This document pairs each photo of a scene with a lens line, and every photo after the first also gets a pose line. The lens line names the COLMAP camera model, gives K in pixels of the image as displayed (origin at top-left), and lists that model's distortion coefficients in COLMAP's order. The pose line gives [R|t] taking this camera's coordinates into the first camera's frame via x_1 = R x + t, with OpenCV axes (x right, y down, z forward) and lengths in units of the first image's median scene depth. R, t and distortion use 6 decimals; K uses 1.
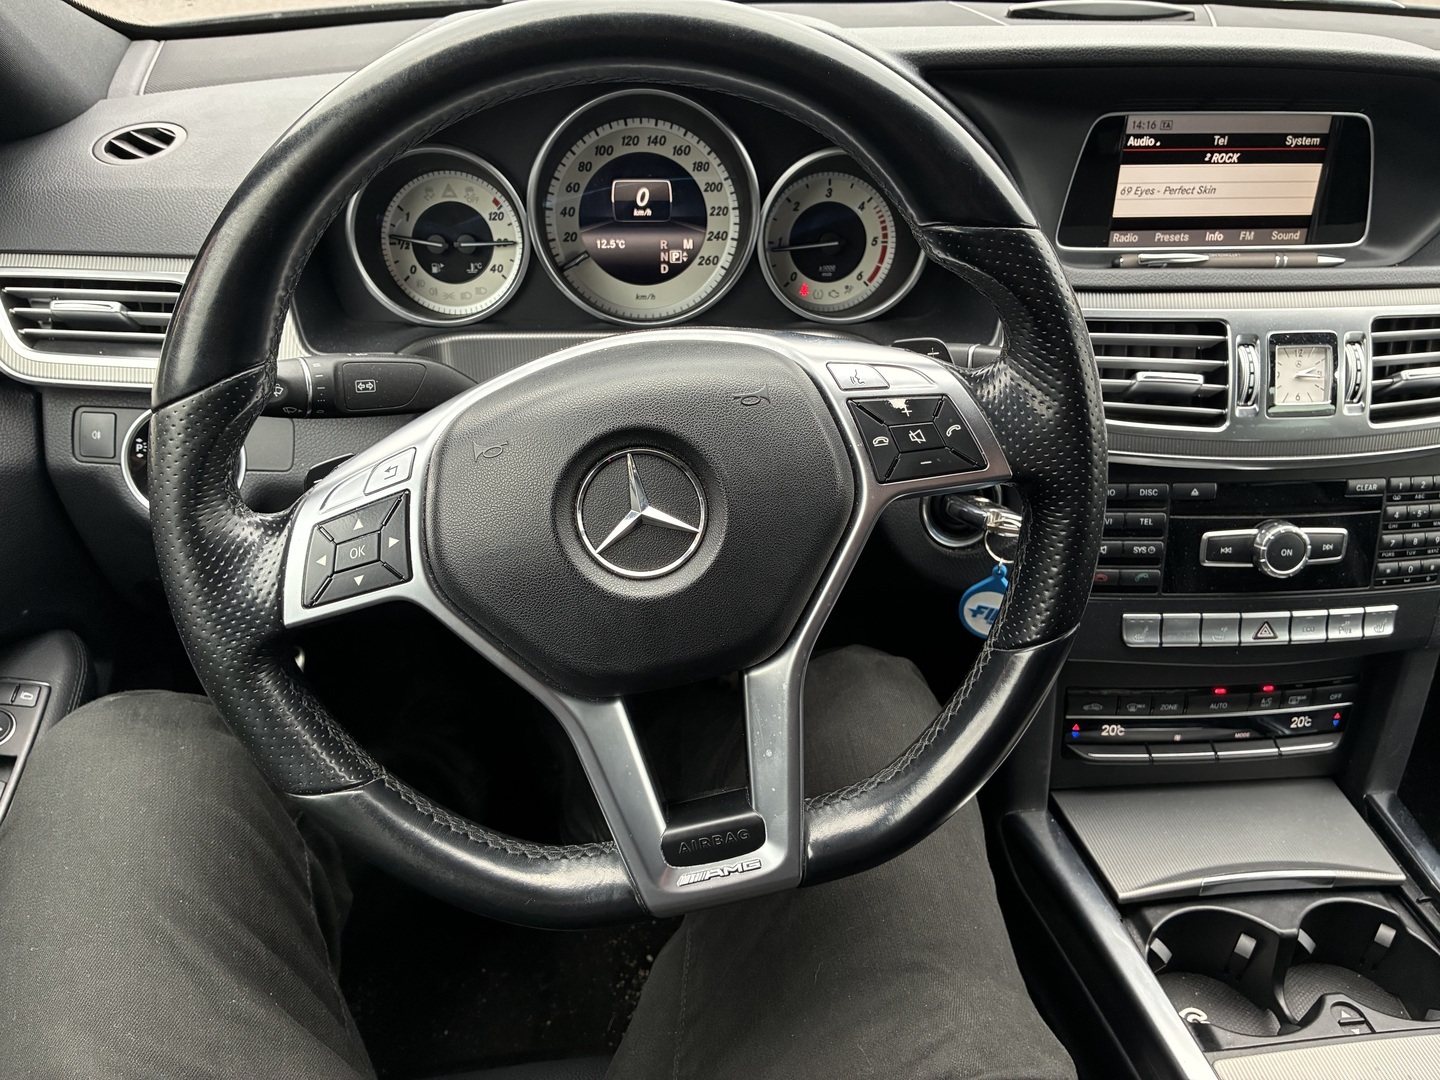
lens RADIAL K [[1119.9, 0, 716.0], [0, 1119.9, 531.1], [0, 0, 1]] dist [0.039160, -0.053741]
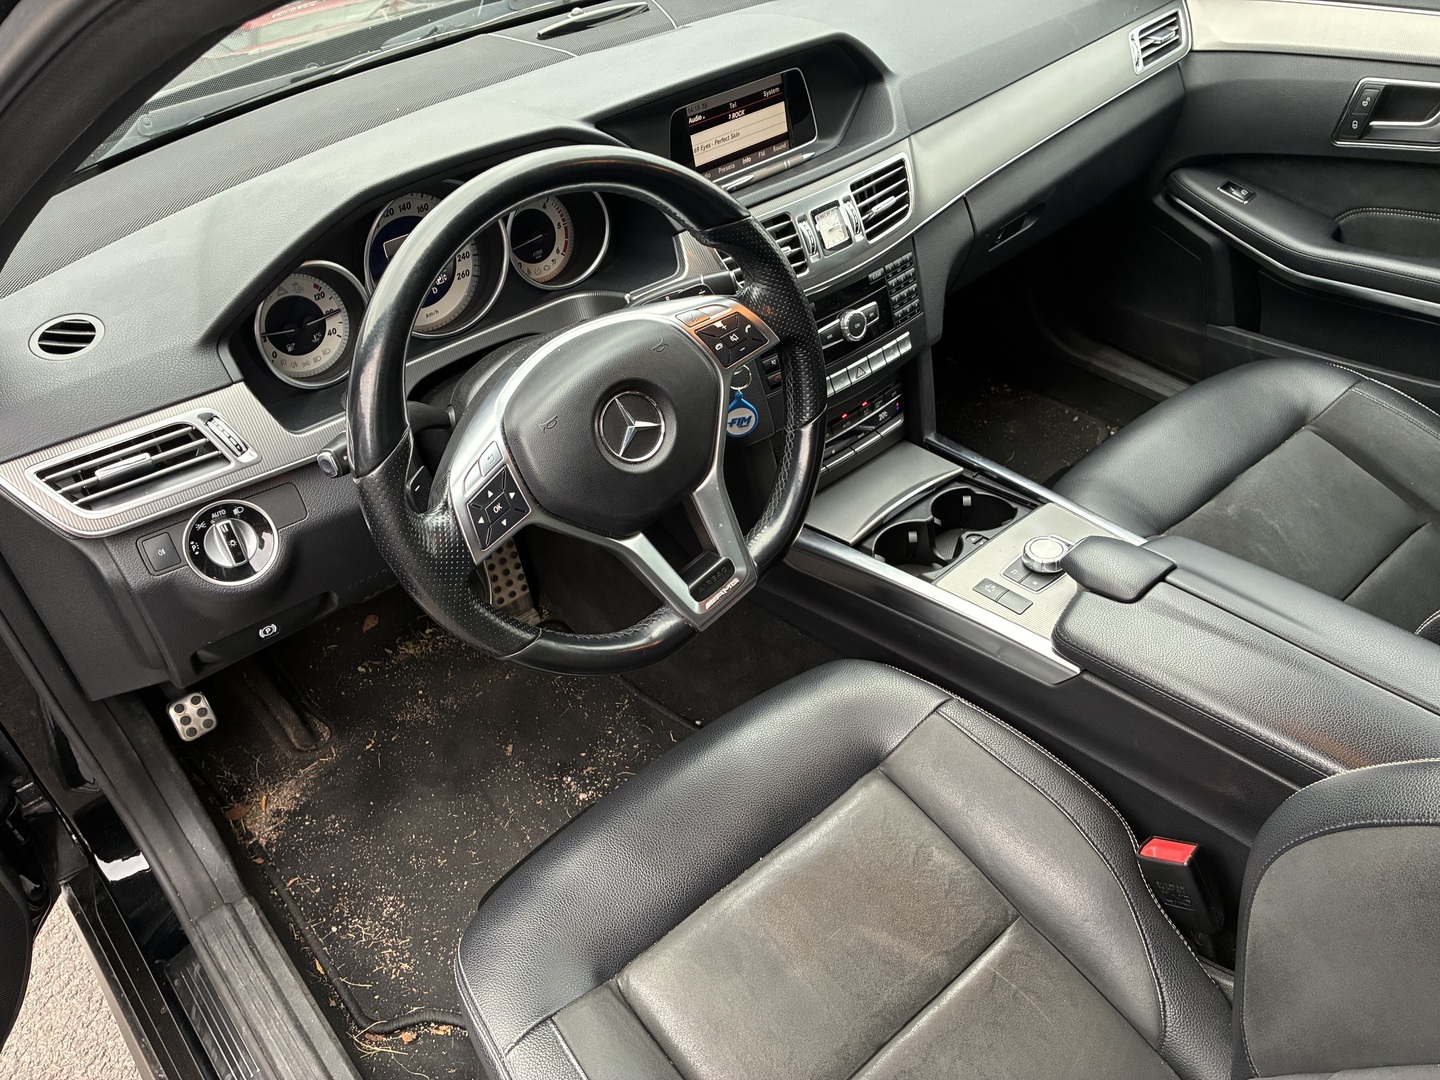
lens RADIAL K [[1119.9, 0, 721.2], [0, 1119.9, 528.1], [0, 0, 1]] dist [0.039160, -0.053741]
pose [[0.807452, -0.424138, 0.410034, -0.513134], [0.379026, 0.905596, 0.190355, -0.106424], [-0.452061, 0.001711, 0.891985, -0.469416]]
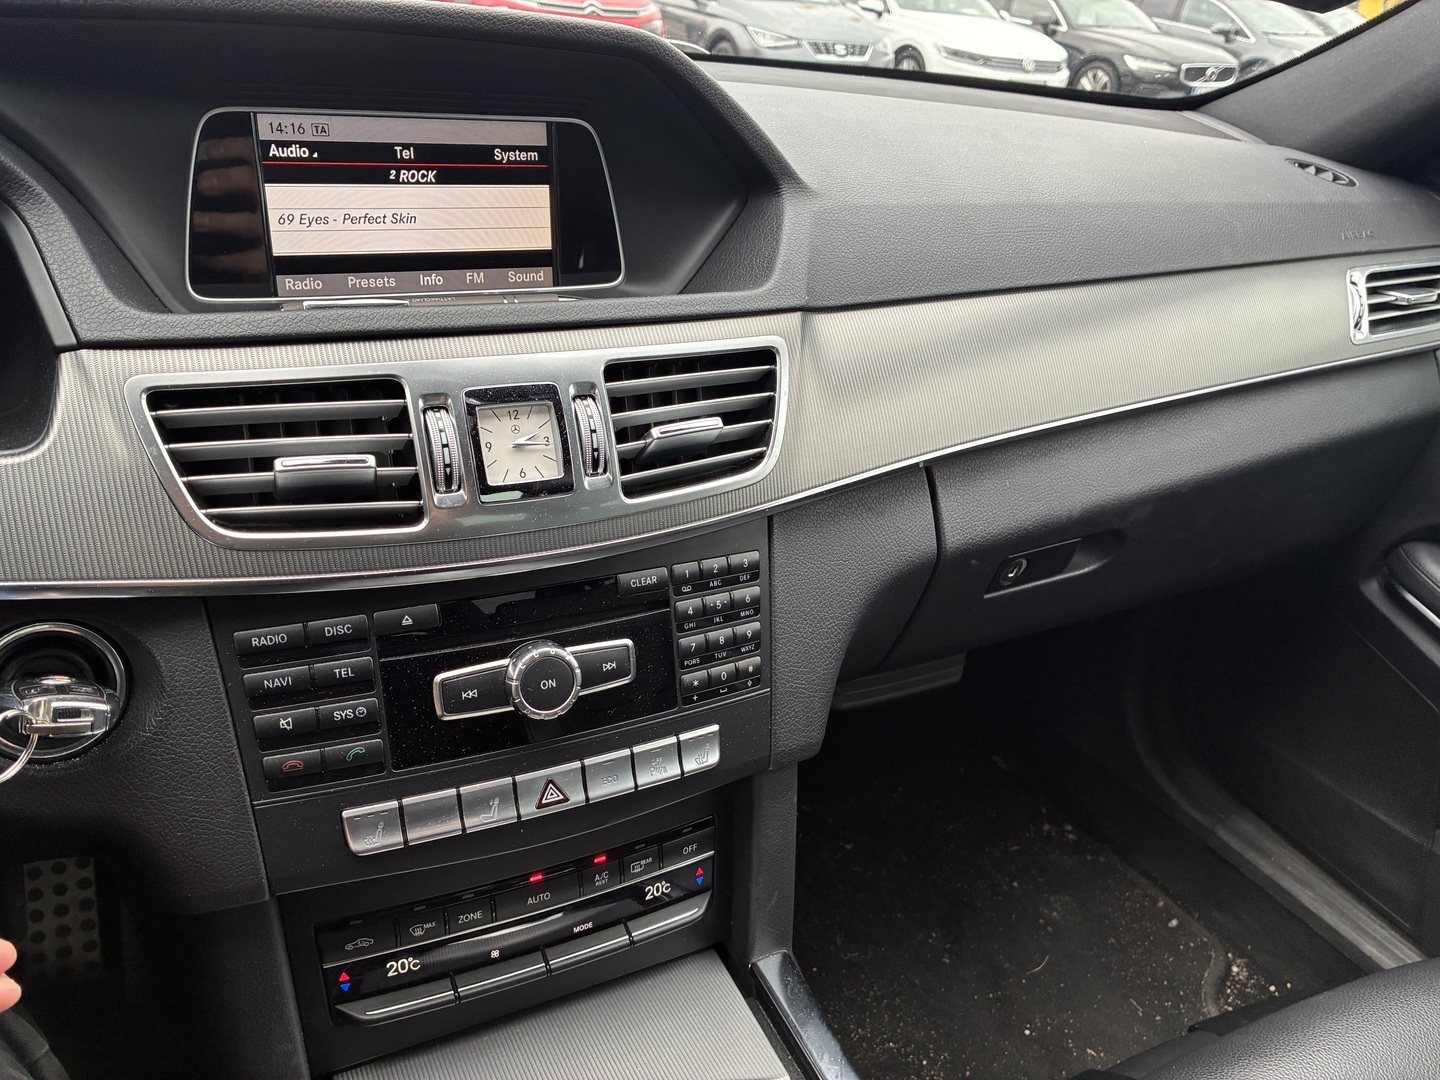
lens RADIAL K [[1119.9, 0, 717.4], [0, 1119.9, 533.3], [0, 0, 1]] dist [0.039160, -0.053741]
pose [[0.929187, -0.116565, 0.350749, 0.352292], [0.155992, 0.983987, -0.086236, 0.002458], [-0.335080, 0.134843, 0.932491, 0.263635]]
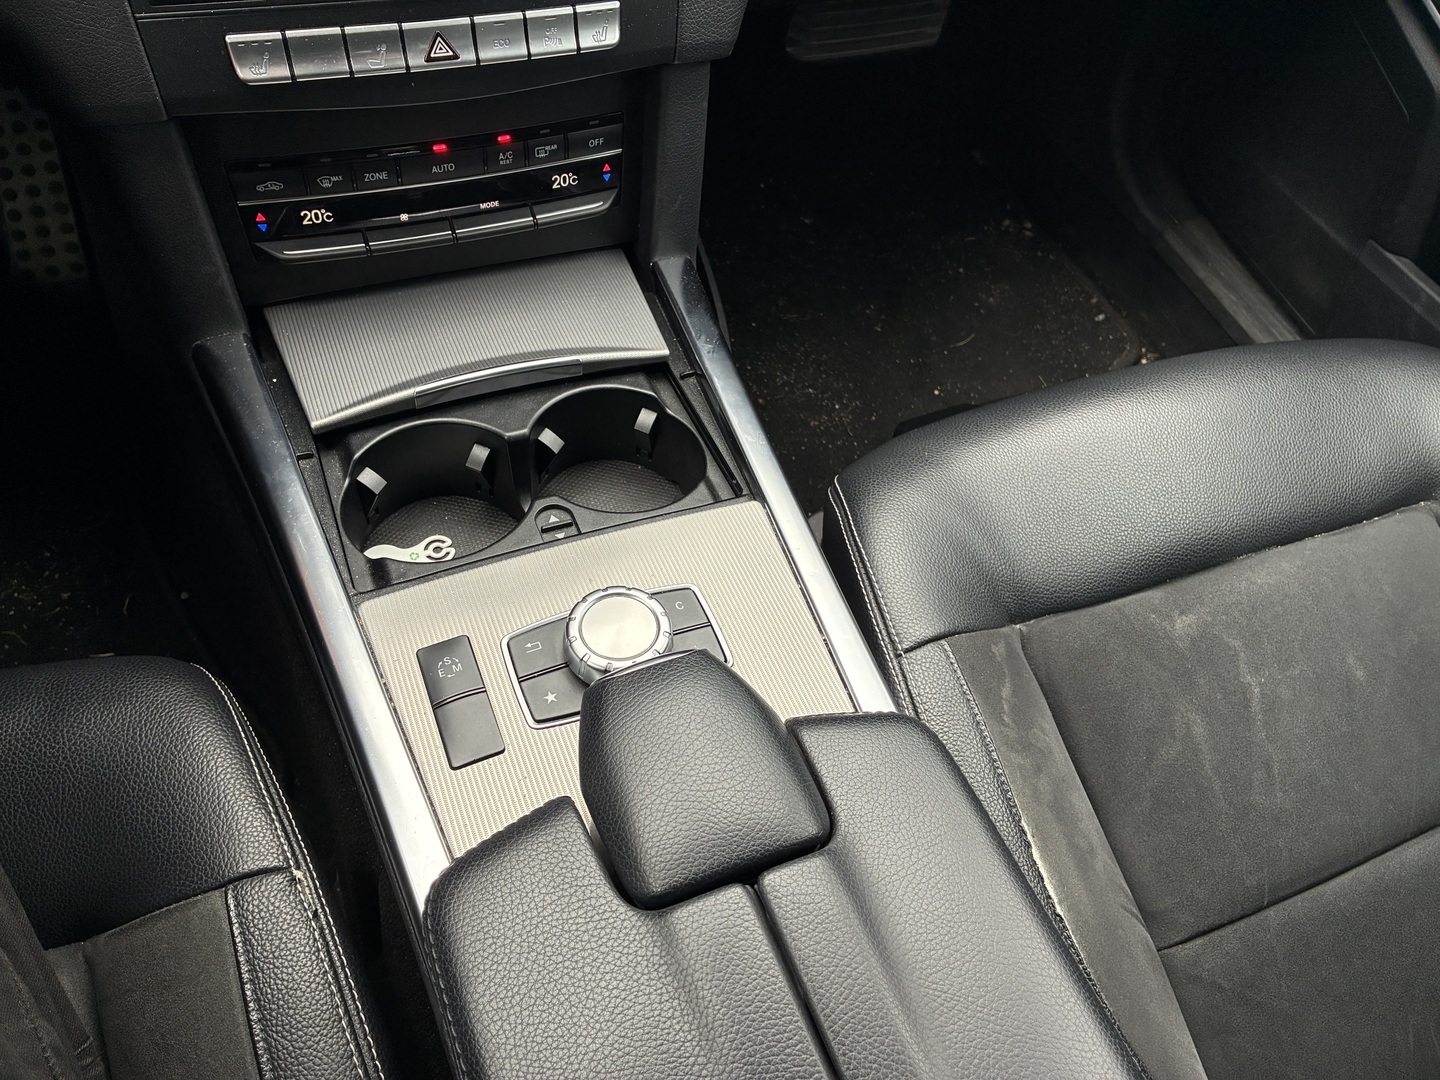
lens RADIAL K [[1119.9, 0, 720.6], [0, 1119.9, 531.8], [0, 0, 1]] dist [0.039160, -0.053741]
pose [[0.948206, -0.182710, 0.259849, 0.412867], [0.068880, 0.916823, 0.393308, 0.101643], [-0.310097, -0.355039, 0.881922, 0.187145]]
